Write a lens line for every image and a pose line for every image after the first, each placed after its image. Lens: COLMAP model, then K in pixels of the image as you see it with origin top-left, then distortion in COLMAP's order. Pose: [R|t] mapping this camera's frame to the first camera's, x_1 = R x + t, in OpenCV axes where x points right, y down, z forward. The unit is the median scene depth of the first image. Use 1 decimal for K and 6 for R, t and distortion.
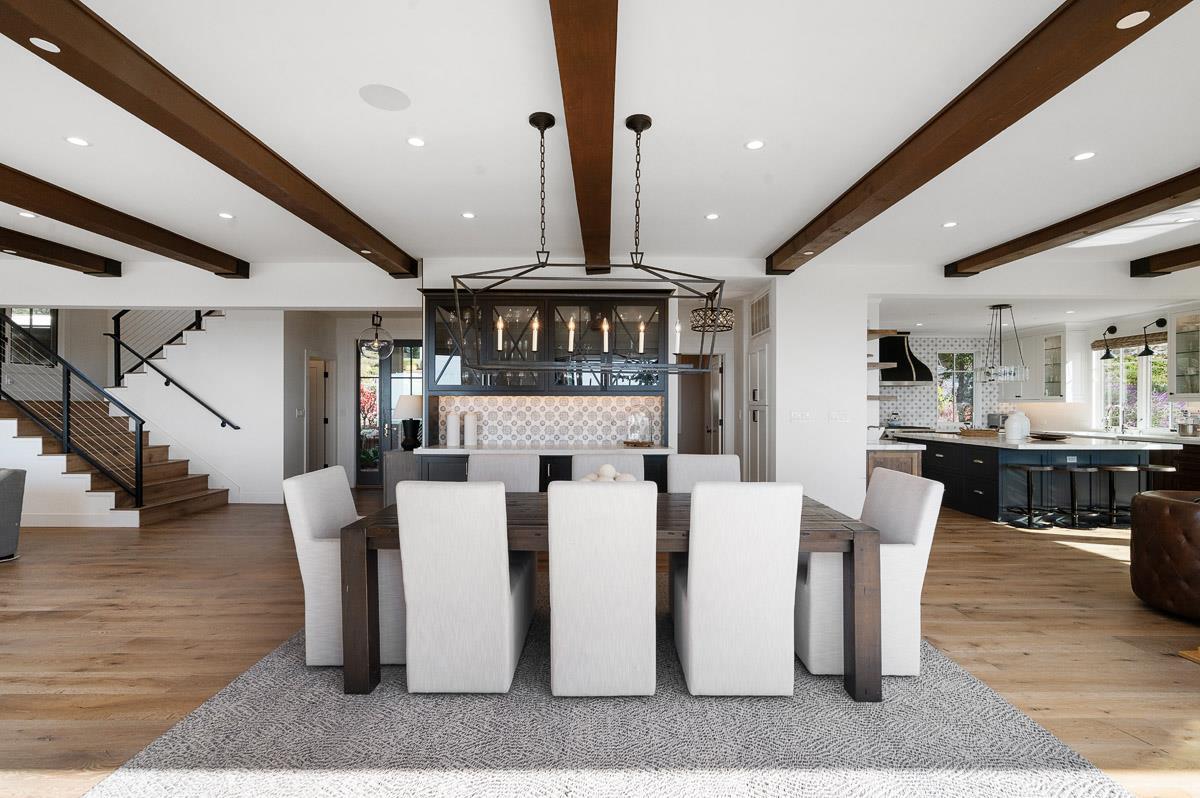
lens RADIAL K [[543.6, 0, 595.2], [0, 543.6, 404.9], [0, 0, 1]] dist [0.000944, -0.000236]
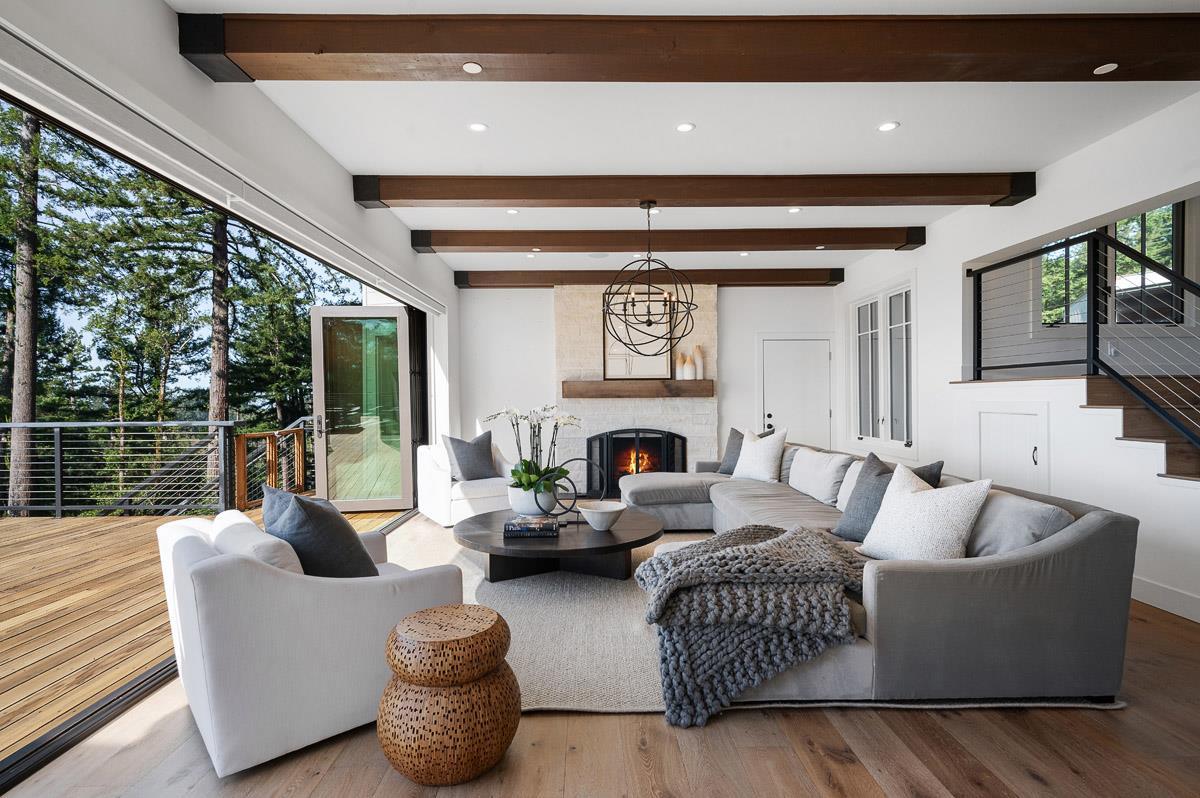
lens RADIAL K [[588.6, 0, 598.2], [0, 588.6, 403.1], [0, 0, 1]] dist [-0.000399, 0.000595]
pose [[0.021262, 0.009271, -0.999731, -0.448933], [0.010662, 0.999898, 0.009499, 0.008892], [0.999717, -0.010861, 0.021161, 0.428452]]
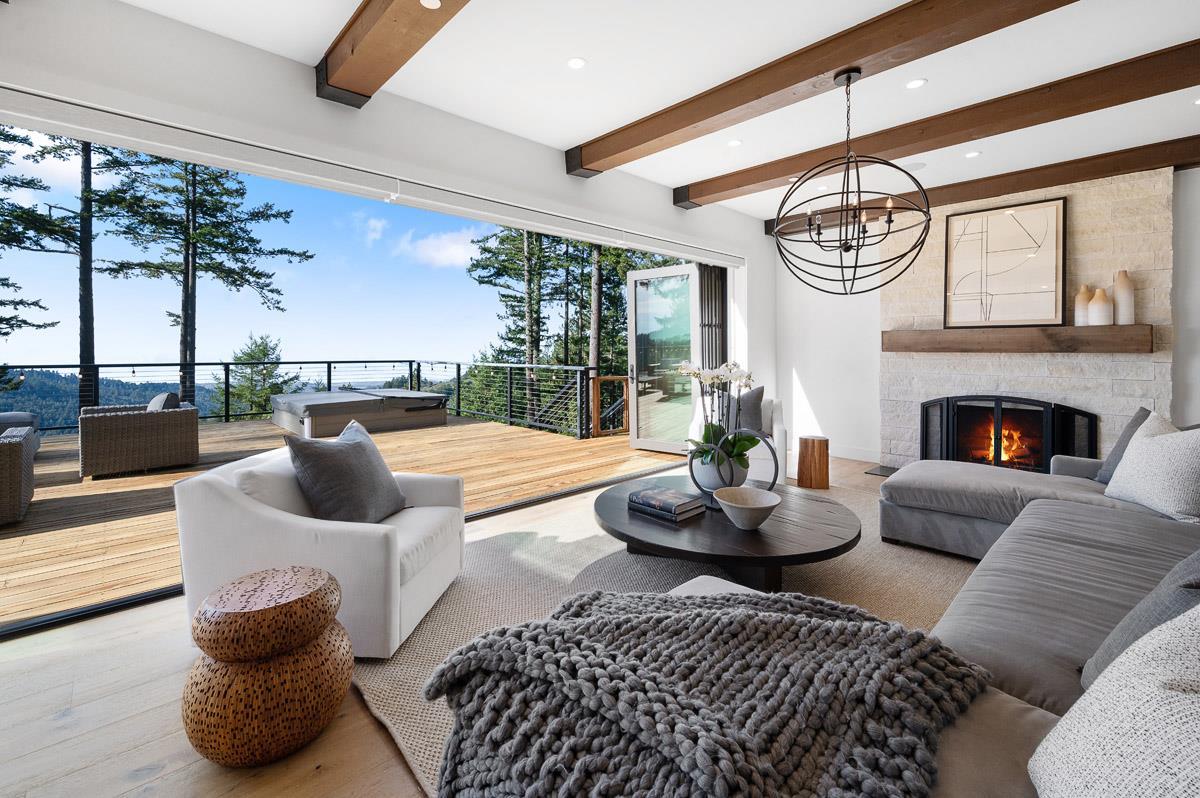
lens RADIAL K [[513.7, 0, 595.1], [0, 513.7, 348.1], [0, 0, 1]] dist [0.006044, -0.001979]
pose [[-0.718138, -0.001903, -0.695899, -0.685206], [0.001703, 0.999988, -0.004492, 0.006449], [0.695899, -0.004411, -0.718126, 0.647844]]
